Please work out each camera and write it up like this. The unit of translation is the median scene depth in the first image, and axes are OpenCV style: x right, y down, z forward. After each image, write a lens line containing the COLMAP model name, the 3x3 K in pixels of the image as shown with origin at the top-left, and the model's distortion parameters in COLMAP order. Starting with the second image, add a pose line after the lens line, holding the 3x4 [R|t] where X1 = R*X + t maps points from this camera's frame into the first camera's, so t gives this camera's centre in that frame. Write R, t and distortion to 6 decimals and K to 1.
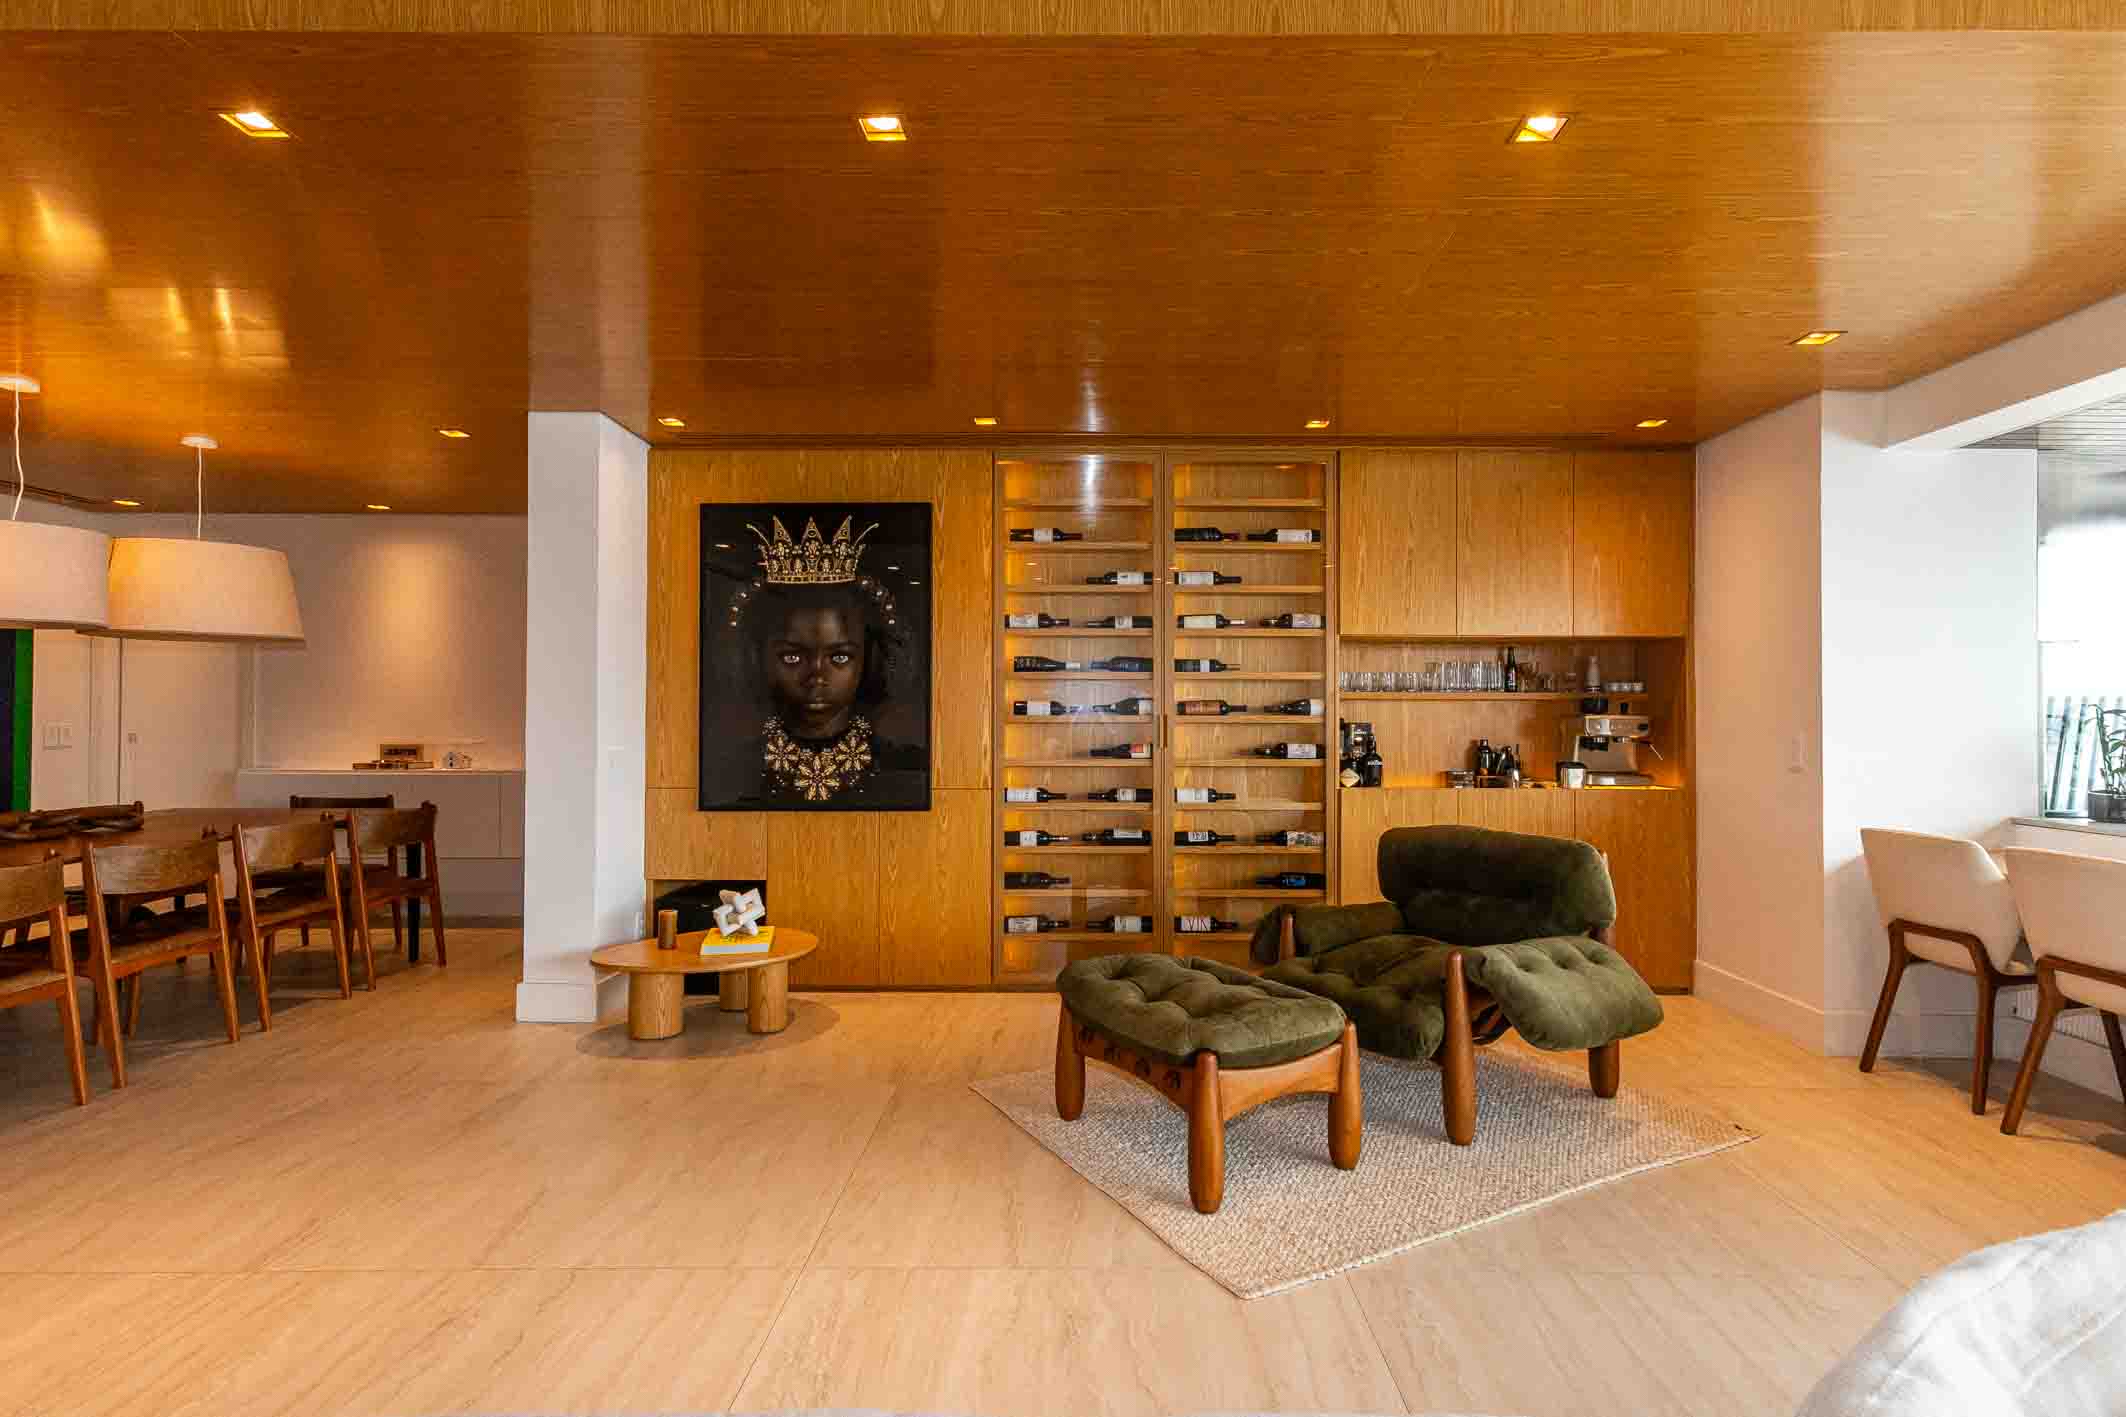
lens RADIAL K [[1051.1, 0, 1111.3], [0, 1051.1, 706.3], [0, 0, 1]] dist [-0.003940, 0.000914]
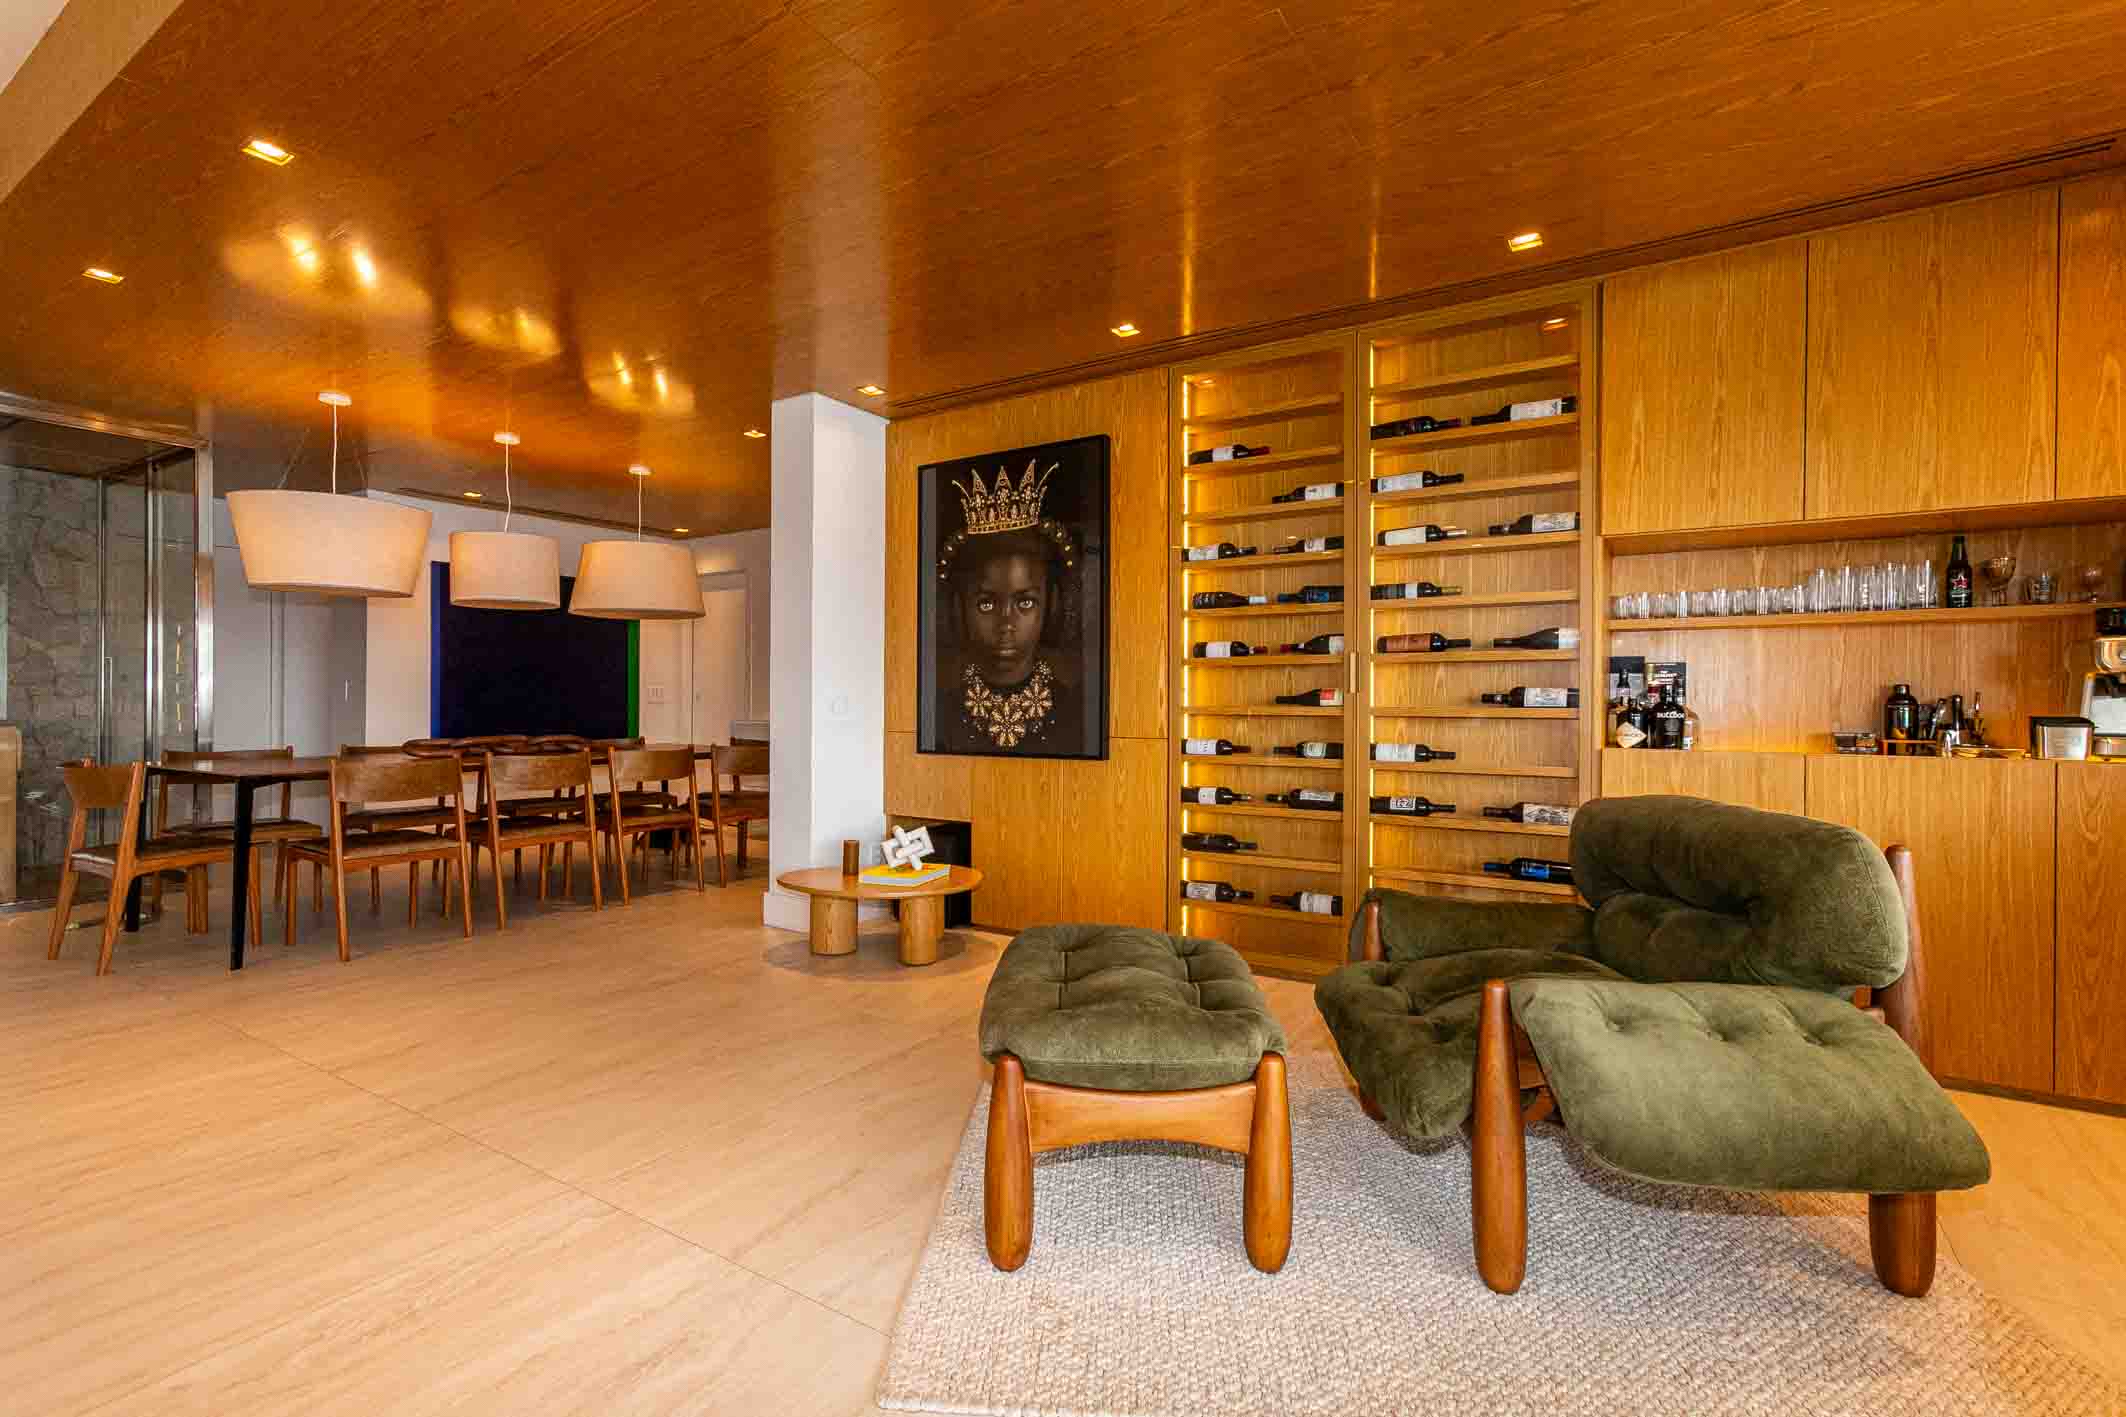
lens RADIAL K [[974.2, 0, 1070.6], [0, 974.2, 705.5], [0, 0, 1]] dist [0.000679, 0.001550]
pose [[0.845465, 0.003119, -0.534021, 0.267924], [0.002979, 0.999940, 0.010557, 0.040278], [0.534022, -0.010516, 0.845405, 0.238734]]
